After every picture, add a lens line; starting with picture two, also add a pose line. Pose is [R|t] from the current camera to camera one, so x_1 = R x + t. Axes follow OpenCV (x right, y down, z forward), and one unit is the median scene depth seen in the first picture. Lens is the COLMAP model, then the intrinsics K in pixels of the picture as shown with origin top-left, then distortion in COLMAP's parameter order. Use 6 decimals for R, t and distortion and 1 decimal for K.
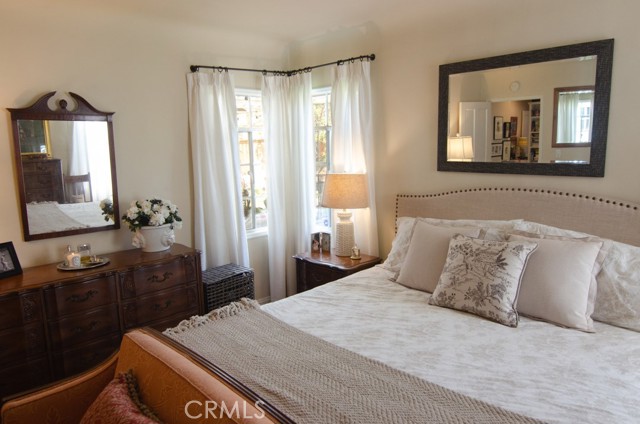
lens RADIAL K [[434.9, 0, 319.7], [0, 434.9, 211.5], [0, 0, 1]] dist [0.004848, -0.021532]
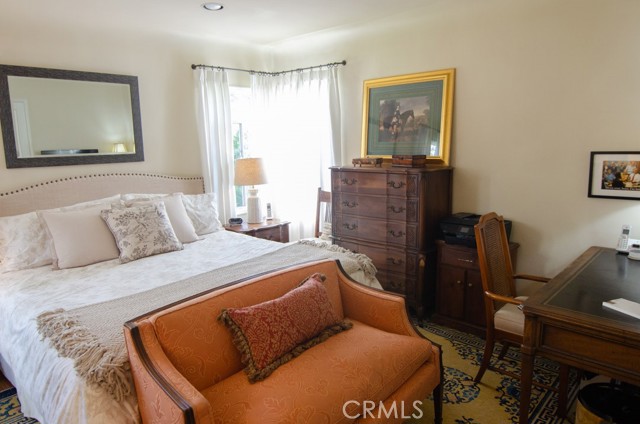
lens RADIAL K [[434.9, 0, 319.8], [0, 434.9, 211.5], [0, 0, 1]] dist [0.004848, -0.021532]
pose [[-0.071991, -0.135963, 0.988095, -1.057189], [0.182245, 0.972194, 0.147054, -0.017362], [-0.980614, 0.190662, -0.045211, 0.485052]]
